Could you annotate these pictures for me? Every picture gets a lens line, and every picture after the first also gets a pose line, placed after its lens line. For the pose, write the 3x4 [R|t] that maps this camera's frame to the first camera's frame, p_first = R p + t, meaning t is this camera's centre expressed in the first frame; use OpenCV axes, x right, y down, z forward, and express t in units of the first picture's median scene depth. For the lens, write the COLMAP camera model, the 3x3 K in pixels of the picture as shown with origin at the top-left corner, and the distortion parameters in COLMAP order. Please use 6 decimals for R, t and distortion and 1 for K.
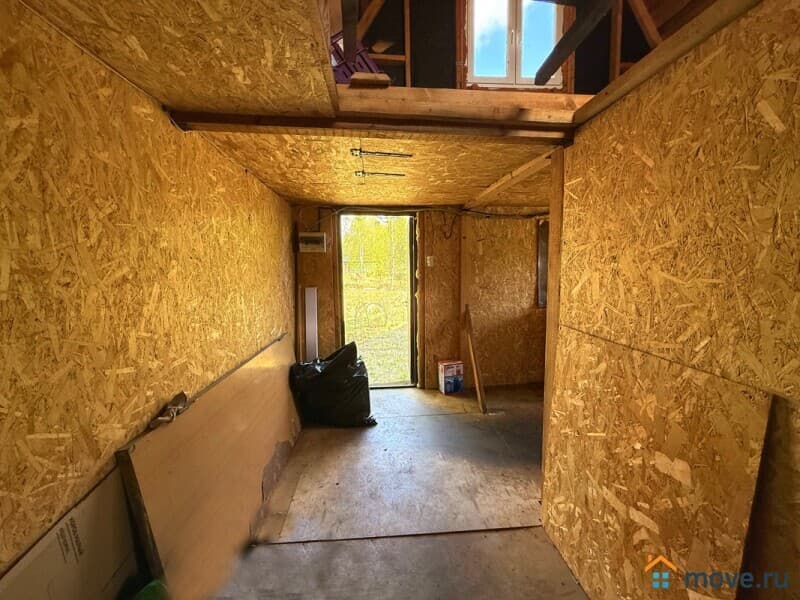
lens RADIAL K [[323.6, 0, 397.9], [0, 323.6, 300.8], [0, 0, 1]] dist [0.001199, 0.000045]
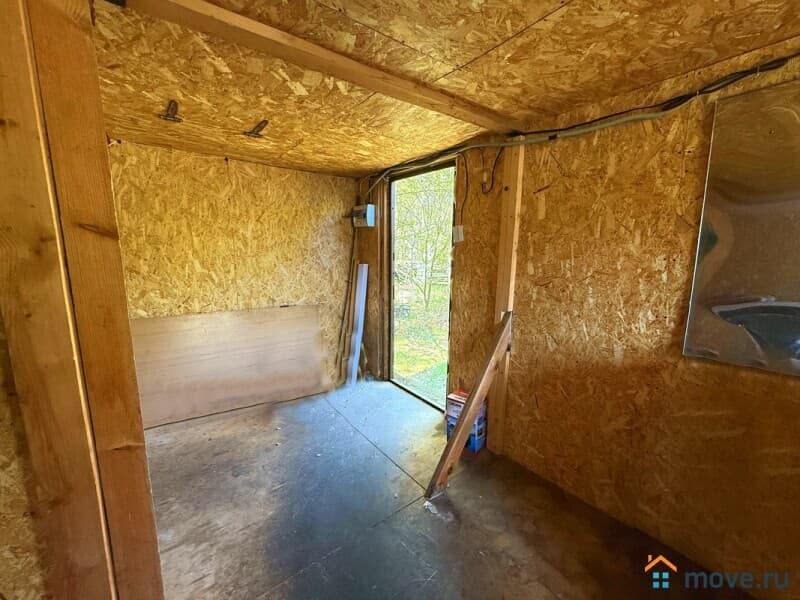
lens RADIAL K [[323.6, 0, 397.9], [0, 323.6, 300.8], [0, 0, 1]] dist [0.001199, 0.000045]
pose [[0.528380, 0.153962, -0.834931, 0.576039], [-0.099364, 0.987876, 0.119283, -0.055221], [0.843173, 0.019935, 0.537272, 0.546846]]
